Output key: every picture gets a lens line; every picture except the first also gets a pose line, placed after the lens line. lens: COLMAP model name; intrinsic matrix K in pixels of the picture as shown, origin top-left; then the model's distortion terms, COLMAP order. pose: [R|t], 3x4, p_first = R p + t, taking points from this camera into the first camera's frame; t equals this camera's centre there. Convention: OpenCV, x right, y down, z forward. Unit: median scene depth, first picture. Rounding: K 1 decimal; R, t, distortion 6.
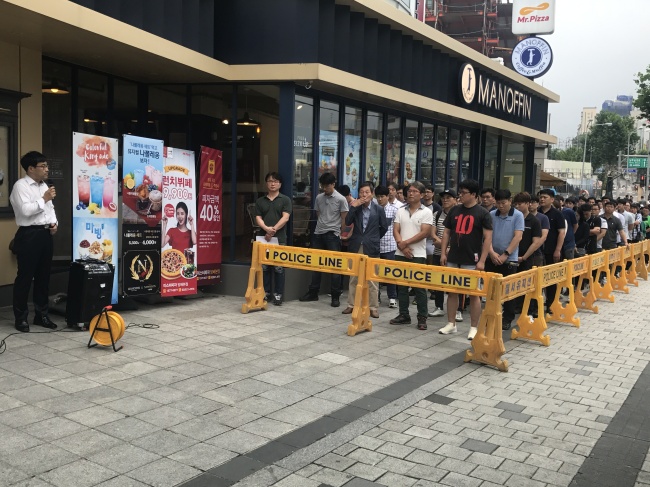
lens RADIAL K [[735.1, 0, 325.0], [0, 735.1, 243.5], [0, 0, 1]] dist [0.015985, -0.014382]
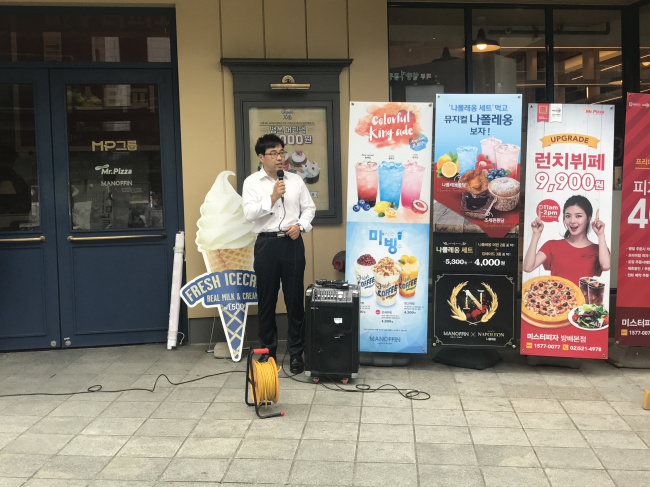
lens RADIAL K [[861.7, 0, 325.0], [0, 861.7, 243.5], [0, 0, 1]] dist [0.180374, -0.013541]
pose [[0.437060, 0.002809, -0.899428, 0.343557], [-0.035622, 0.999265, -0.014189, -0.002086], [0.898727, 0.038240, 0.436838, 0.535906]]
